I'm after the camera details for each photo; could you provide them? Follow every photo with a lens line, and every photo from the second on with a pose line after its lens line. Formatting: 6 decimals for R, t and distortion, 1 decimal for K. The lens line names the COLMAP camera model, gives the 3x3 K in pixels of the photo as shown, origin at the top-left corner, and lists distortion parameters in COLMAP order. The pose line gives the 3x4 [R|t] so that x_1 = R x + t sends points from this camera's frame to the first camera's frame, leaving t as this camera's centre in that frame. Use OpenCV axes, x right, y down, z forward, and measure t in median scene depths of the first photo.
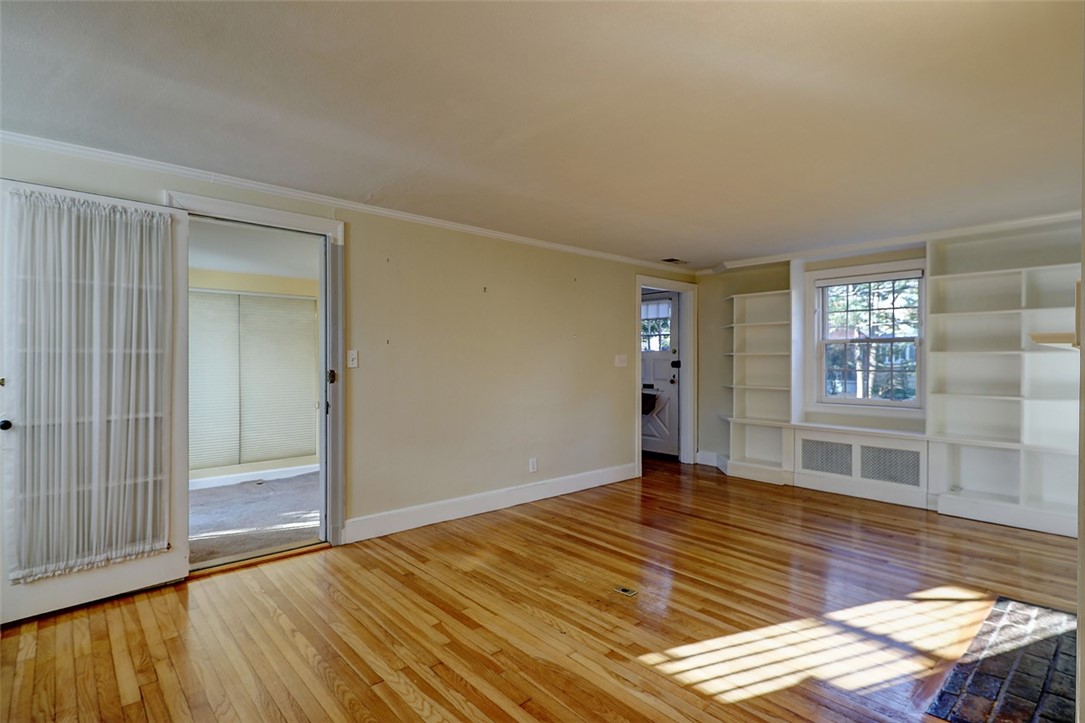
lens RADIAL K [[535.9, 0, 548.0], [0, 535.9, 362.3], [0, 0, 1]] dist [0.003629, -0.000014]
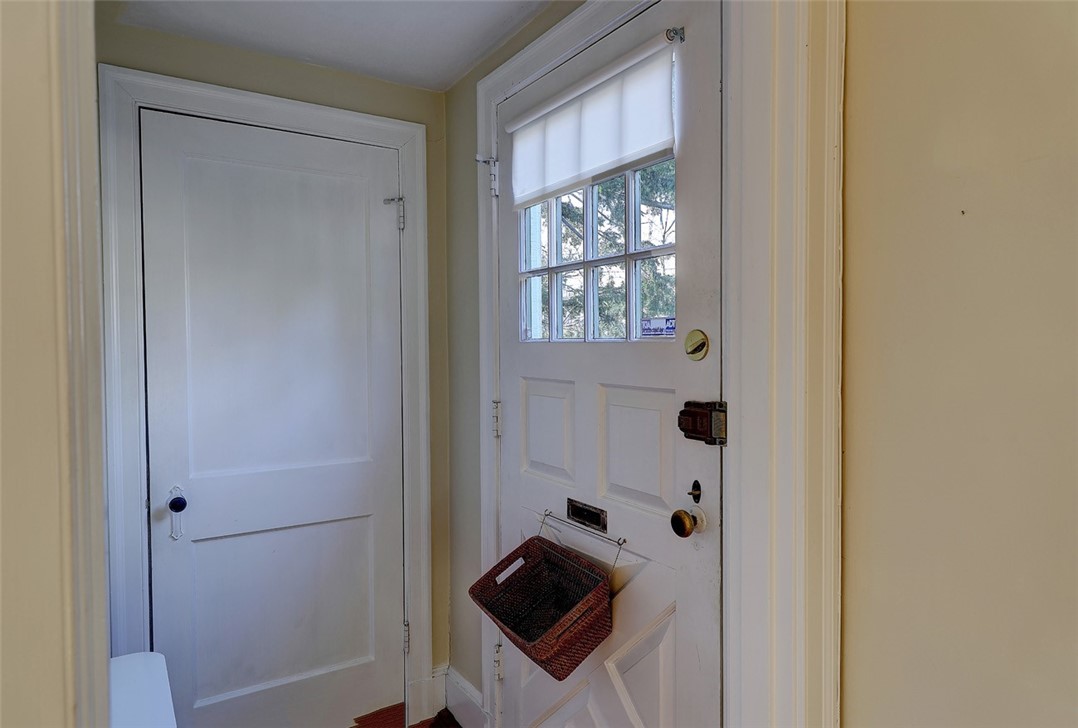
lens RADIAL K [[657.5, 0, 539.0], [0, 657.5, 364.0], [0, 0, 1]] dist [0.002706, 0.000283]
pose [[0.984796, -0.002733, -0.173694, 0.475862], [0.006569, 0.999747, 0.021514, -0.039361], [0.173591, -0.022328, 0.984565, 1.686335]]
